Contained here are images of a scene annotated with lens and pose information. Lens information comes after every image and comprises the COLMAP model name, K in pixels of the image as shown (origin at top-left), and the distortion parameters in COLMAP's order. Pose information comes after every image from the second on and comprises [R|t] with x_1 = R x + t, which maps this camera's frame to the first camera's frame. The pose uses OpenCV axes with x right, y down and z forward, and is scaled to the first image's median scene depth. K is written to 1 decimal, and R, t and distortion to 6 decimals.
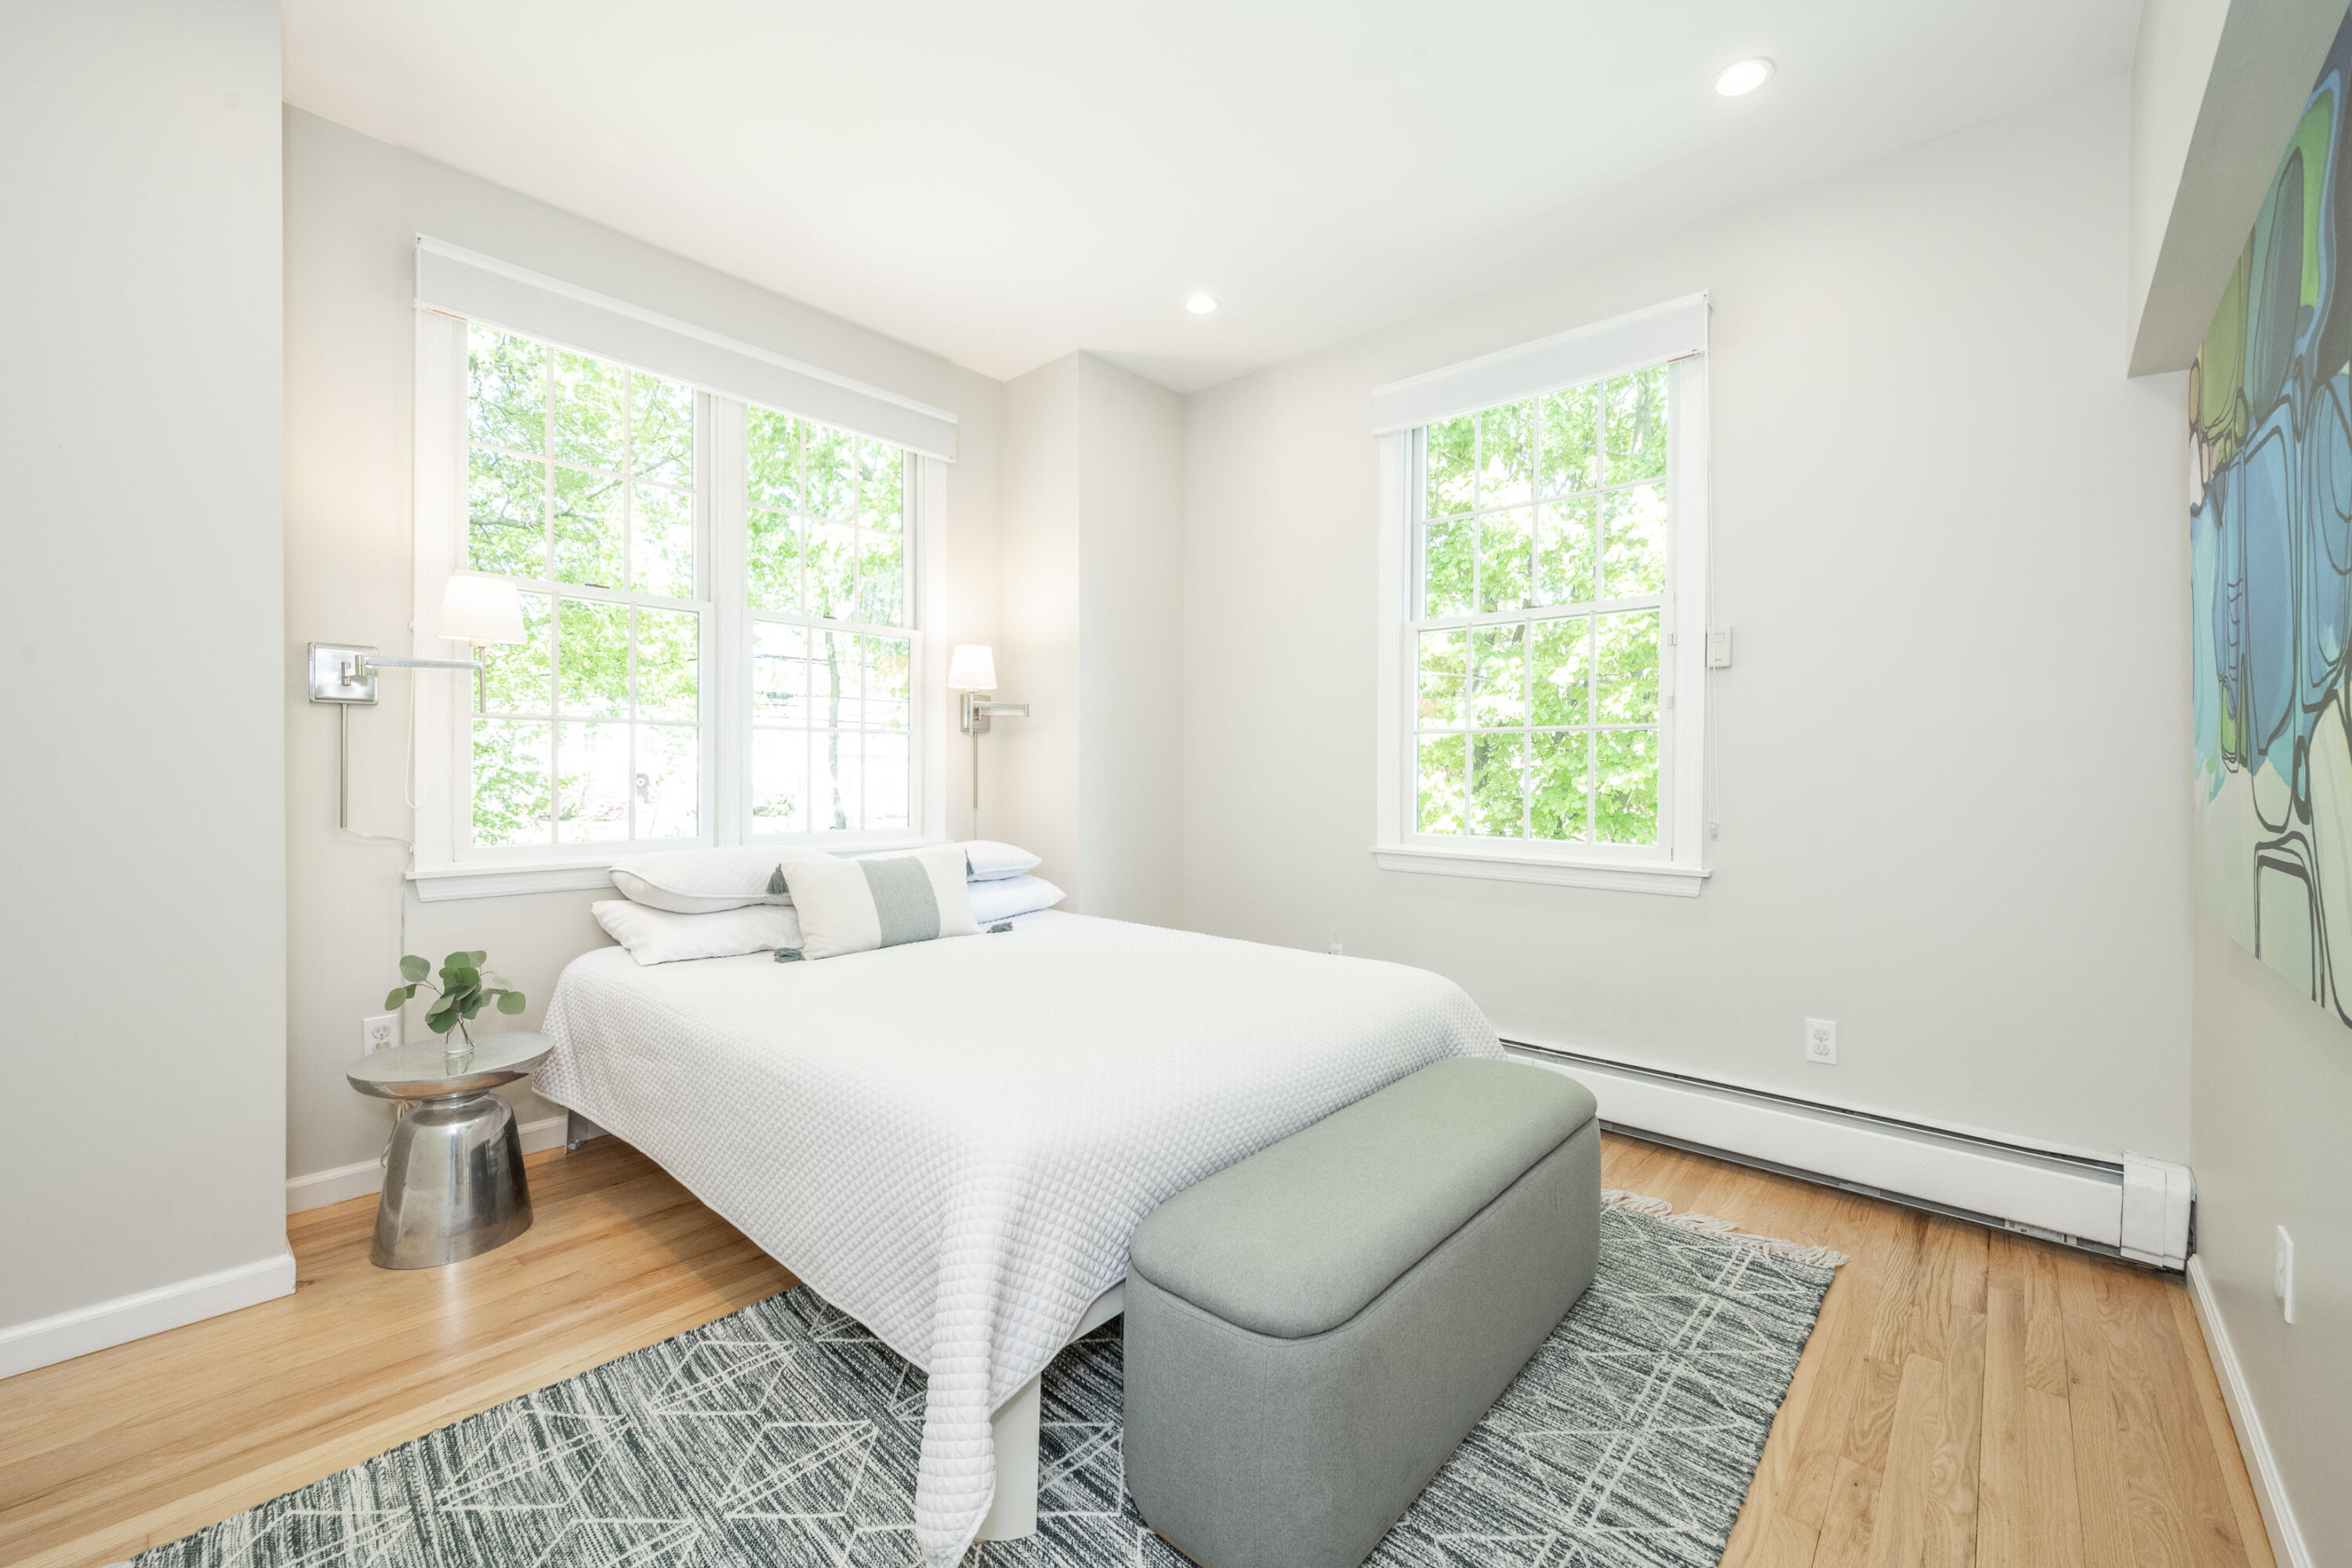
lens RADIAL K [[948.2, 0, 1188.8], [0, 948.2, 778.2], [0, 0, 1]] dist [0.002777, 0.000095]
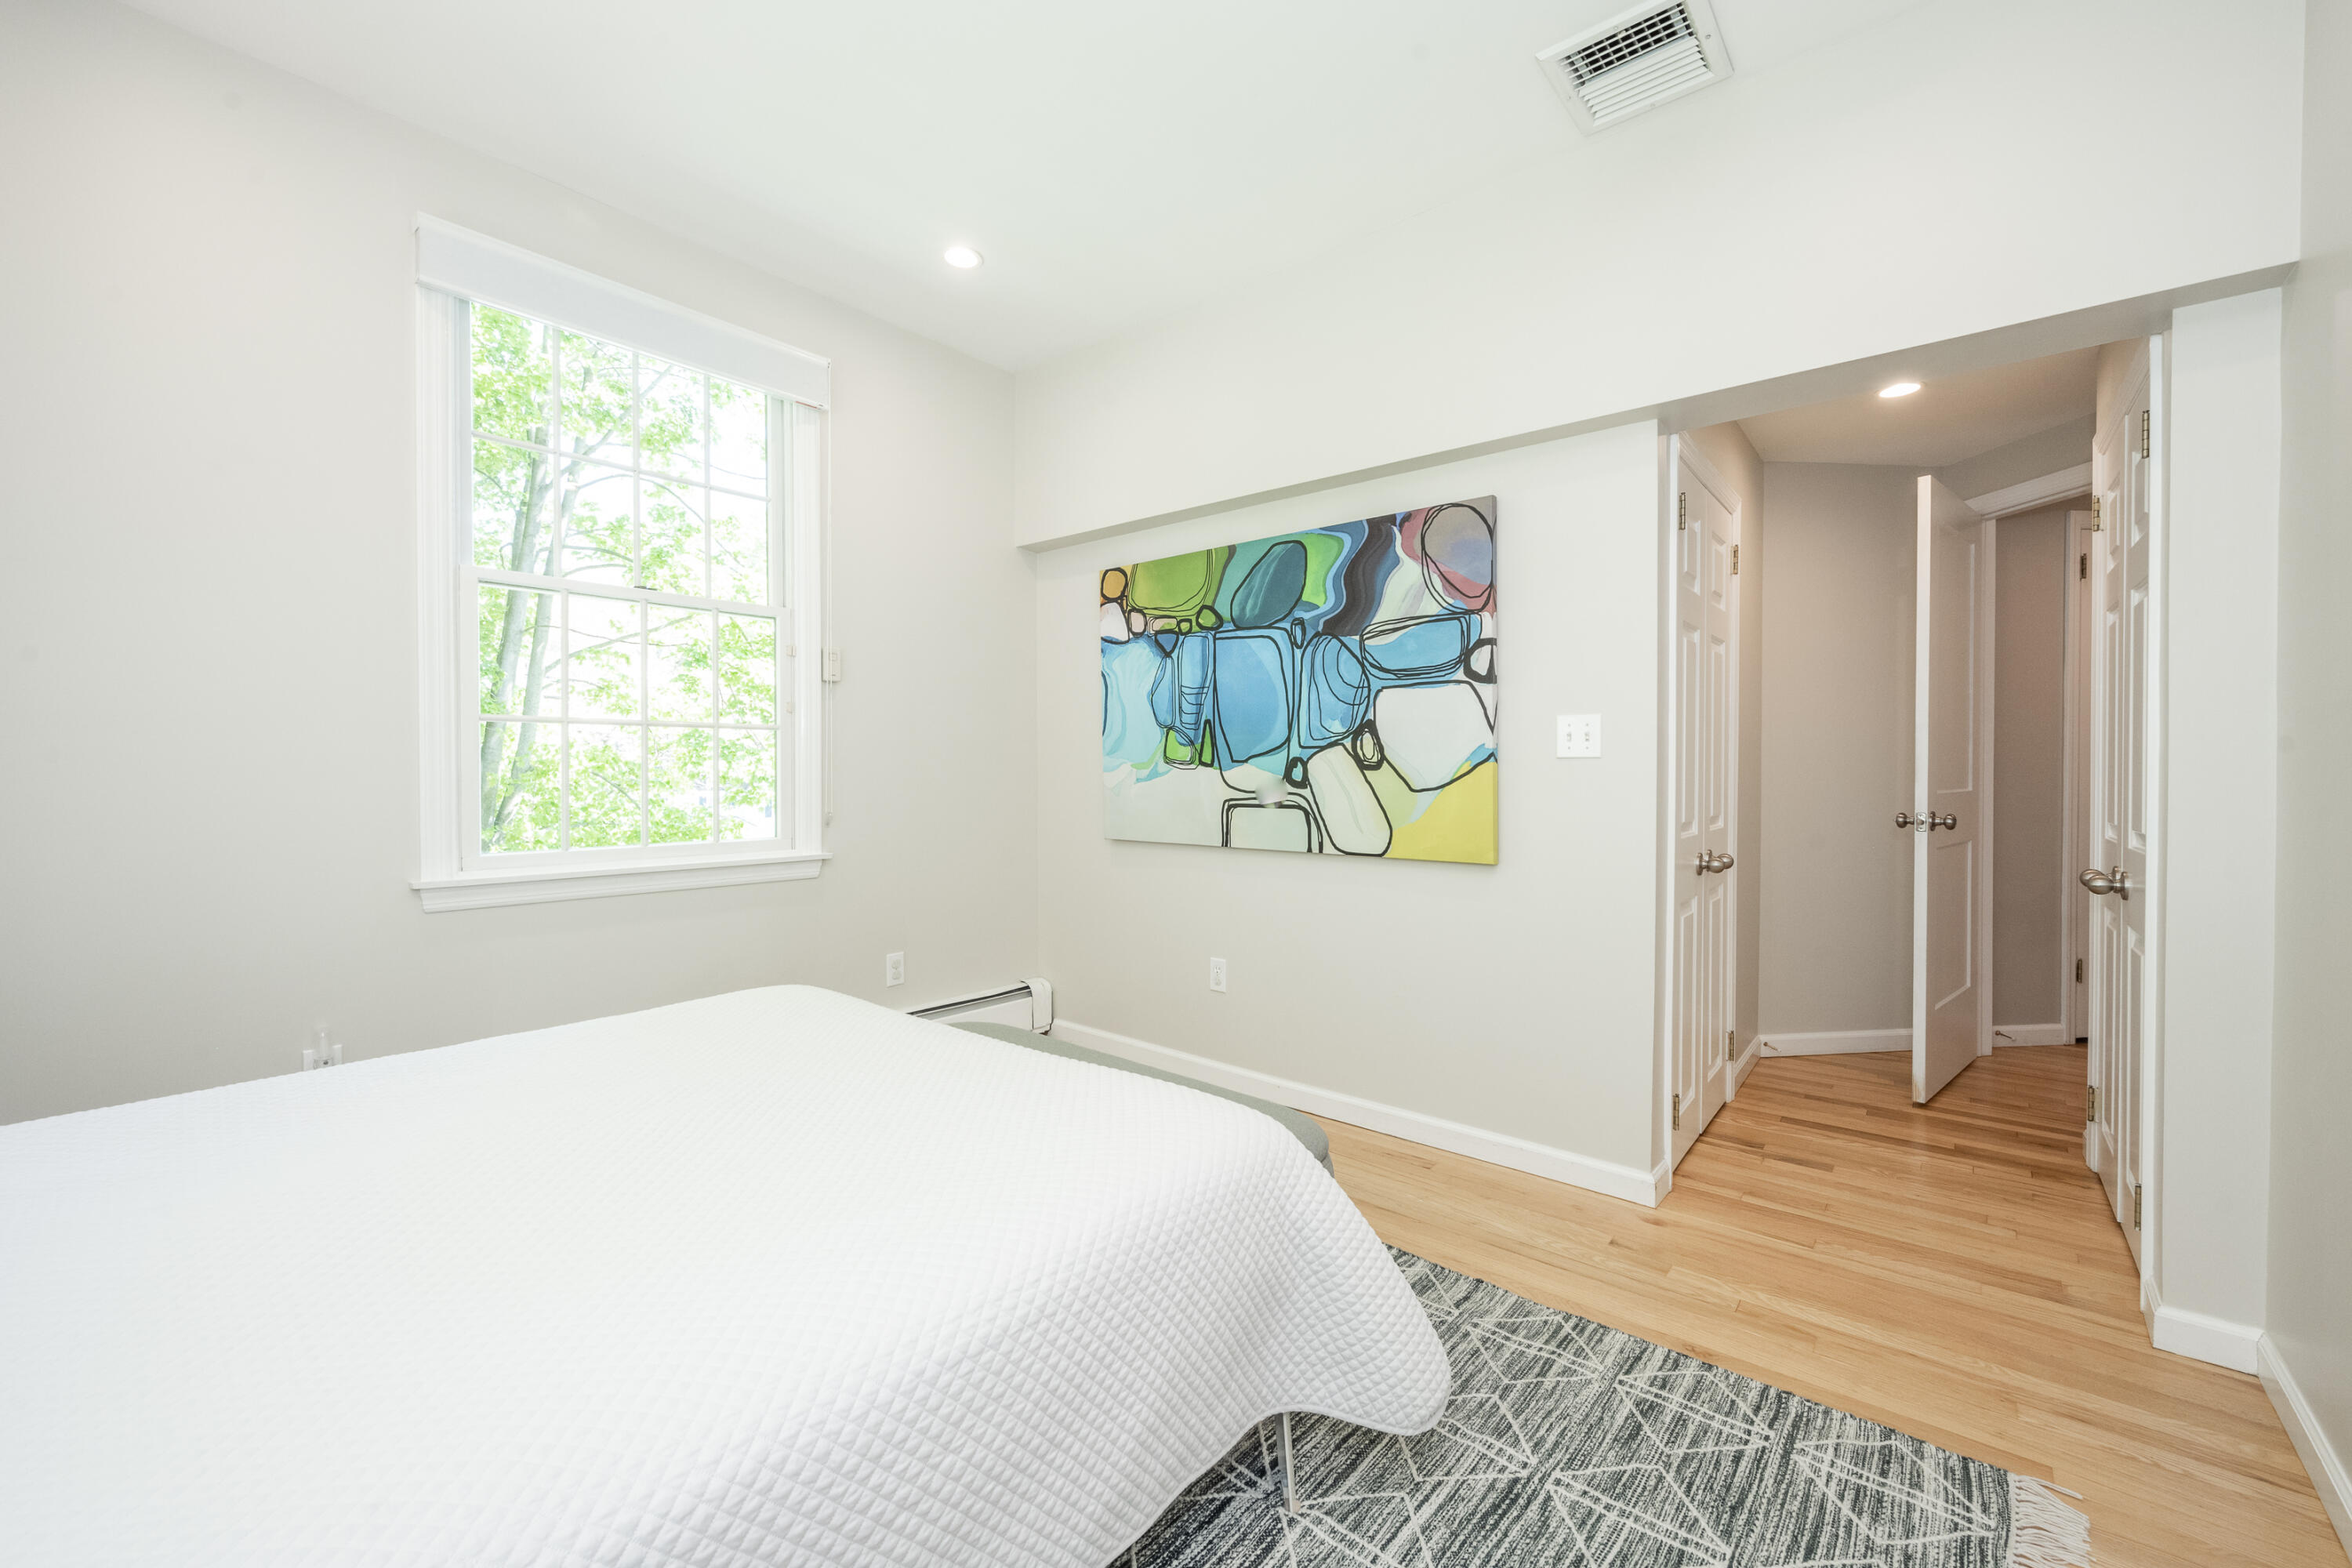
lens RADIAL K [[948.2, 0, 1188.8], [0, 948.2, 778.2], [0, 0, 1]] dist [0.002777, 0.000095]
pose [[-0.036251, -0.017970, 0.999181, -0.682511], [0.003906, 0.999828, 0.018123, -0.016243], [-0.999335, 0.004559, -0.036174, 0.628474]]
